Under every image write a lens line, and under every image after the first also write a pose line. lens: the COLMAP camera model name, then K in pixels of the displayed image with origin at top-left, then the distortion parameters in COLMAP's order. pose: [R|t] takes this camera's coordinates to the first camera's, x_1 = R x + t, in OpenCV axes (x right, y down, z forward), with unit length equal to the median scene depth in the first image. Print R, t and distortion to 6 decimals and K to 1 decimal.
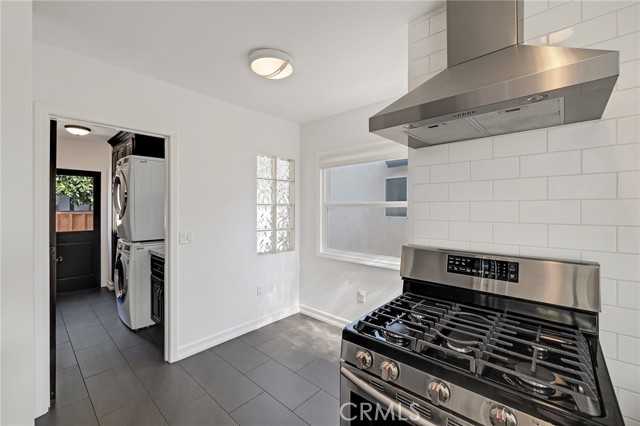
lens RADIAL K [[270.2, 0, 318.3], [0, 270.2, 209.3], [0, 0, 1]] dist [-0.002447, -0.000368]
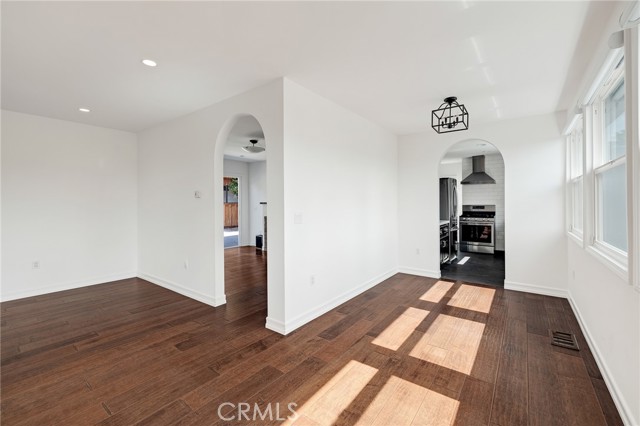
lens RADIAL K [[270.2, 0, 314.5], [0, 270.2, 204.7], [0, 0, 1]] dist [-0.002447, -0.000368]
pose [[0.996604, -0.007923, 0.081961, -1.717887], [0.007535, 0.999959, 0.005044, 0.048520], [-0.081997, -0.004409, 0.996623, -2.283232]]
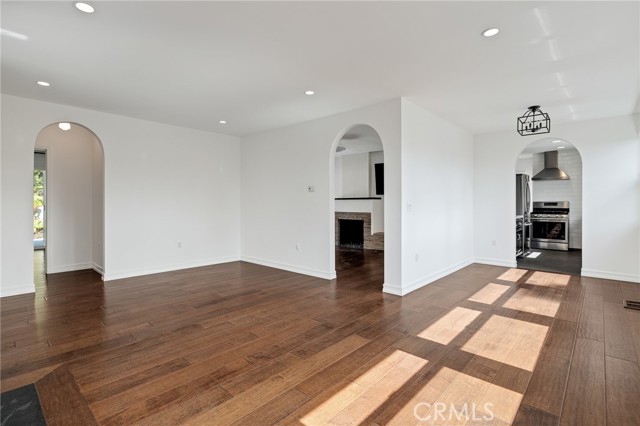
lens RADIAL K [[305.6, 0, 309.8], [0, 305.6, 205.7], [0, 0, 1]] dist [-0.011713, 0.003347]
pose [[0.999751, -0.002418, -0.022187, -2.186627], [0.002602, 0.999962, 0.008263, 0.089056], [0.022167, -0.008319, 0.999720, -2.788768]]
